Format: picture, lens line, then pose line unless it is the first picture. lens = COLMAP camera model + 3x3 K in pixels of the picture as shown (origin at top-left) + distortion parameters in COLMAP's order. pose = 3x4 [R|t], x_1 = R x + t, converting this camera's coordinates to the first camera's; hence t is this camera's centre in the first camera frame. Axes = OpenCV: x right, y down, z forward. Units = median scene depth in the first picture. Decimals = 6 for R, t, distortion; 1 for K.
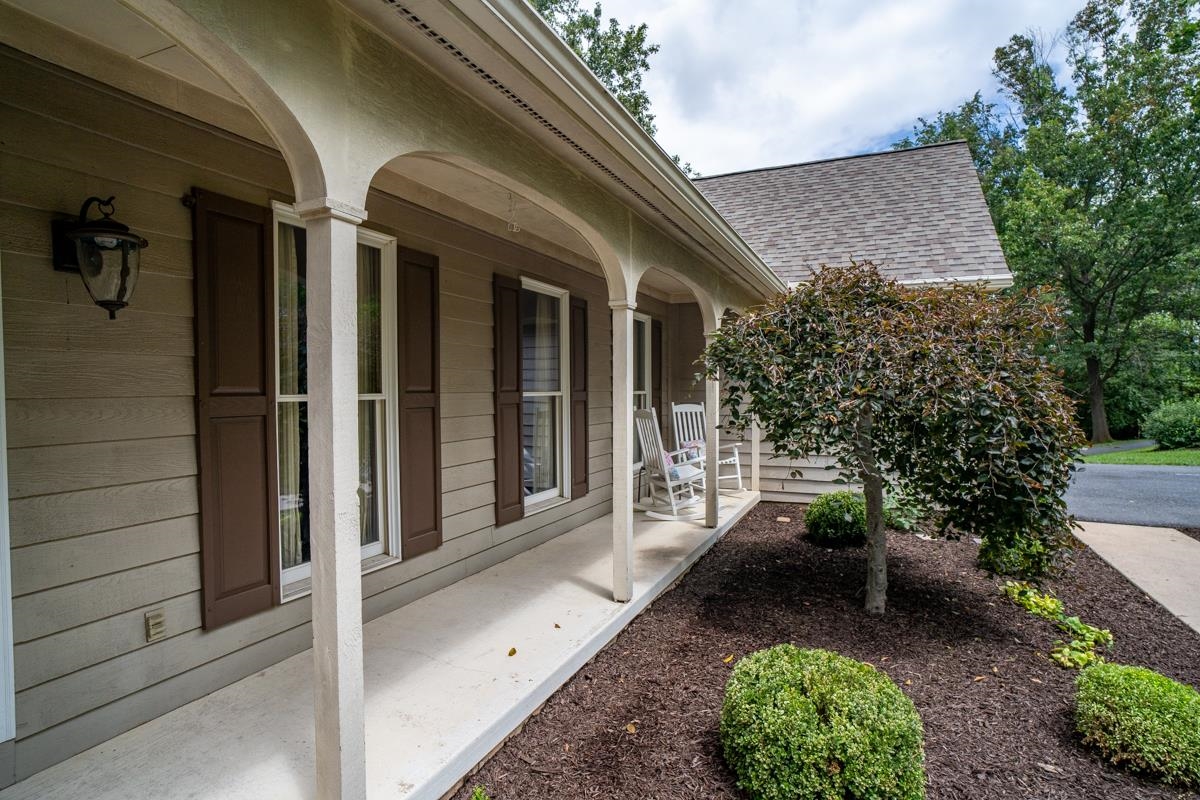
lens RADIAL K [[623.8, 0, 598.1], [0, 623.8, 401.5], [0, 0, 1]] dist [-0.047861, 0.022602]
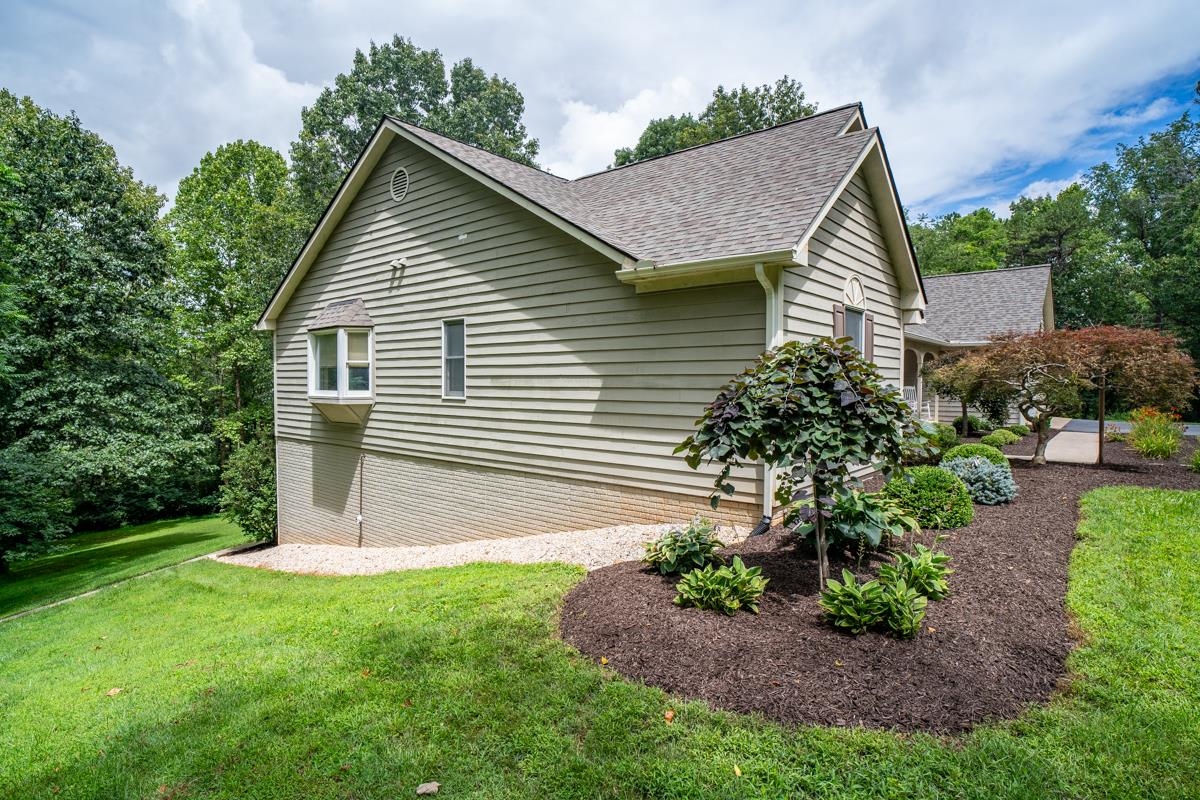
lens RADIAL K [[623.8, 0, 600.7], [0, 623.8, 402.4], [0, 0, 1]] dist [-0.047861, 0.022602]
pose [[0.958252, 0.012834, -0.285636, -0.512906], [-0.009195, 0.999859, 0.014077, 0.067190], [0.285776, -0.010863, 0.958235, -2.682490]]
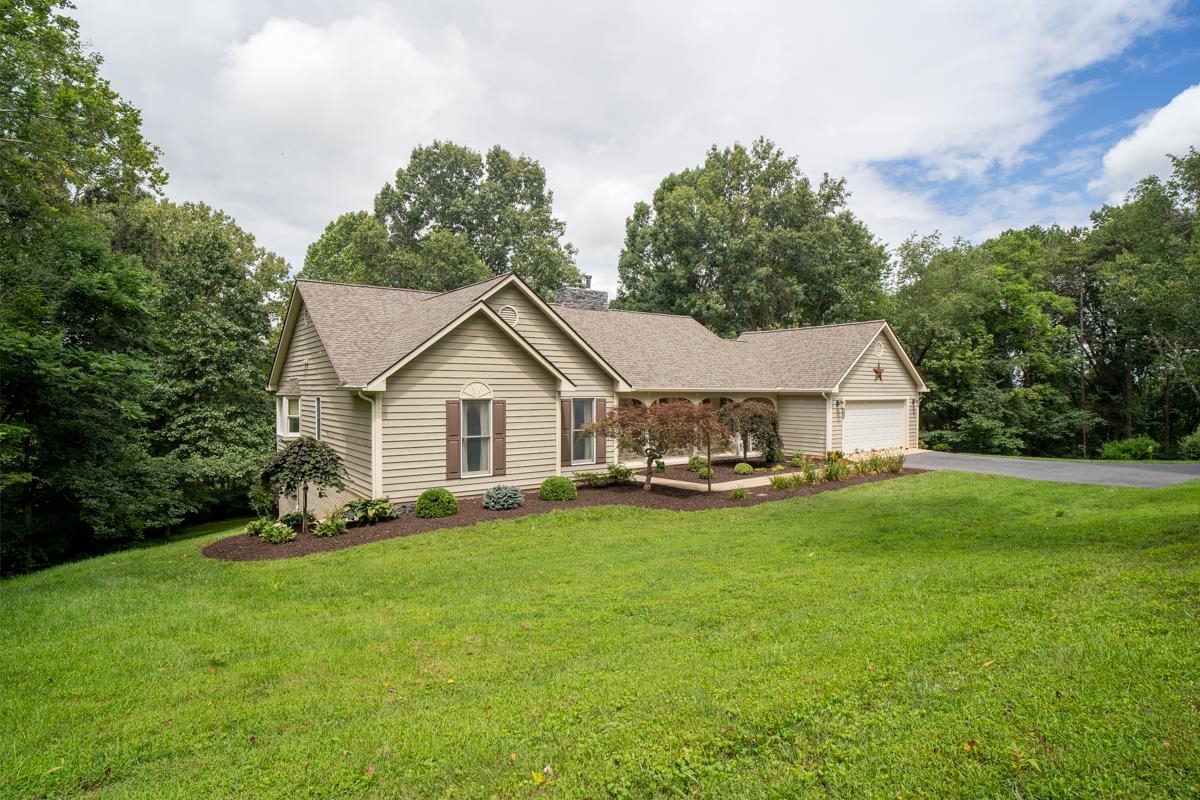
lens RADIAL K [[623.8, 0, 599.7], [0, 623.8, 402.1], [0, 0, 1]] dist [-0.047861, 0.022602]
pose [[0.867835, 0.011030, -0.496730, 1.161128], [-0.011709, 0.999930, 0.001747, -0.112475], [0.496714, 0.004300, 0.867904, -3.077400]]
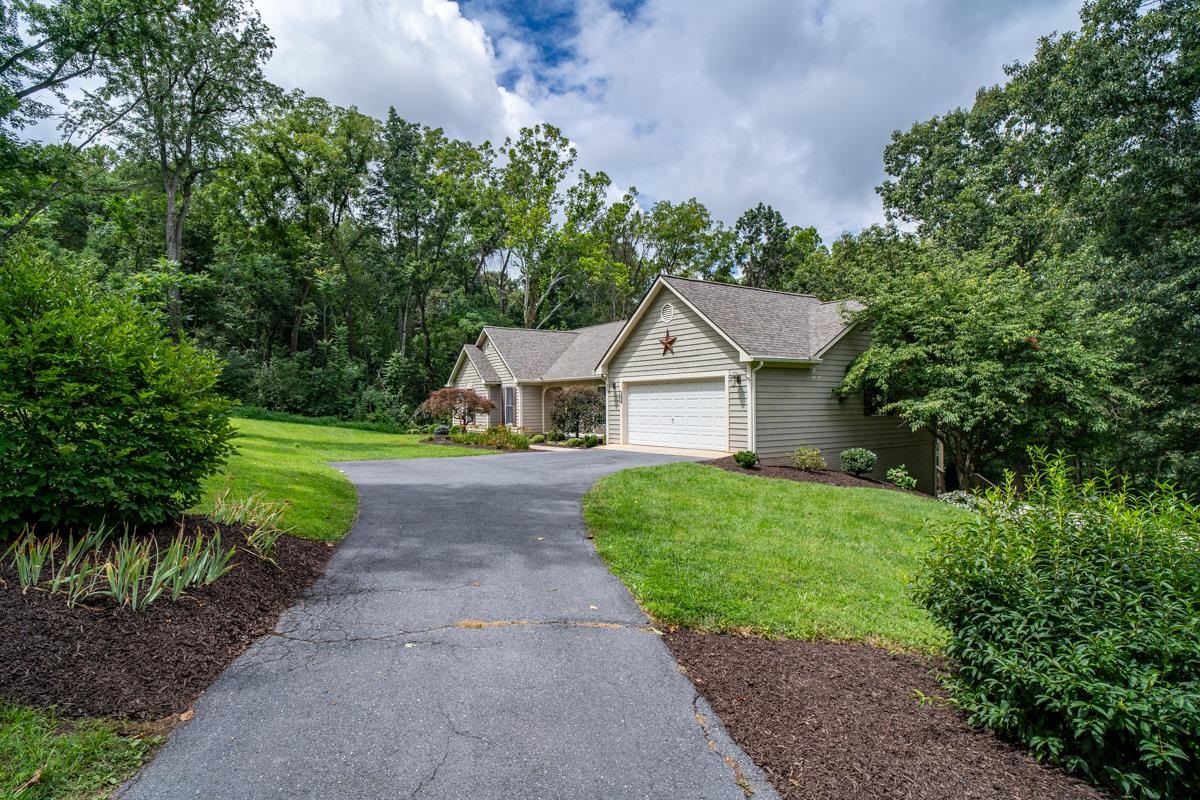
lens RADIAL K [[623.8, 0, 600.5], [0, 623.8, 411.0], [0, 0, 1]] dist [-0.047861, 0.022602]
pose [[-0.539027, 0.016591, -0.842125, 3.401799], [-0.004857, 0.999728, 0.022805, -0.056338], [0.842275, 0.016382, -0.538799, 2.407515]]
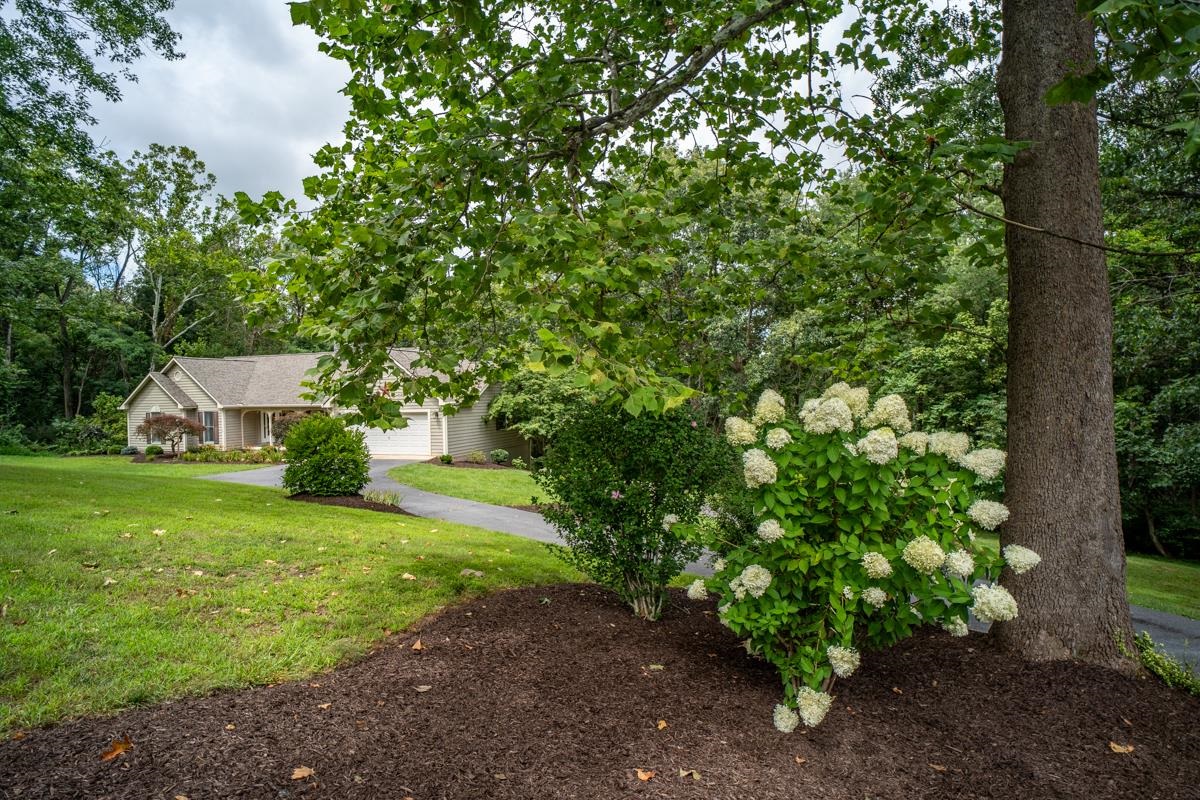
lens RADIAL K [[623.8, 0, 595.9], [0, 623.8, 415.3], [0, 0, 1]] dist [-0.047861, 0.022602]
pose [[0.074439, 0.035369, -0.996598, 5.543612], [-0.000377, 0.999372, 0.035440, -0.284945], [0.997225, -0.002263, 0.074406, 2.321077]]
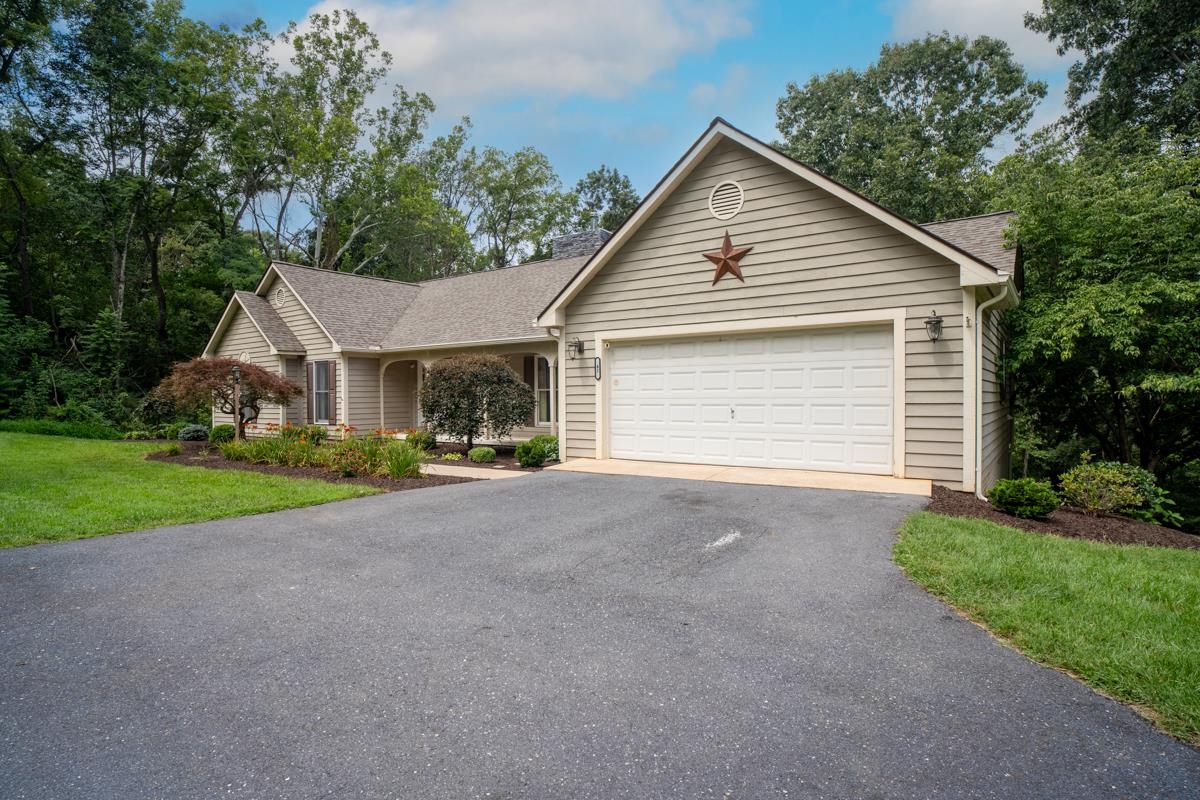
lens RADIAL K [[623.8, 0, 597.6], [0, 623.8, 411.1], [0, 0, 1]] dist [-0.047861, 0.022602]
pose [[-0.219687, 0.027251, -0.975190, 2.268433], [-0.010519, 0.999486, 0.030300, 0.008284], [0.975514, 0.016915, -0.219287, 1.118529]]
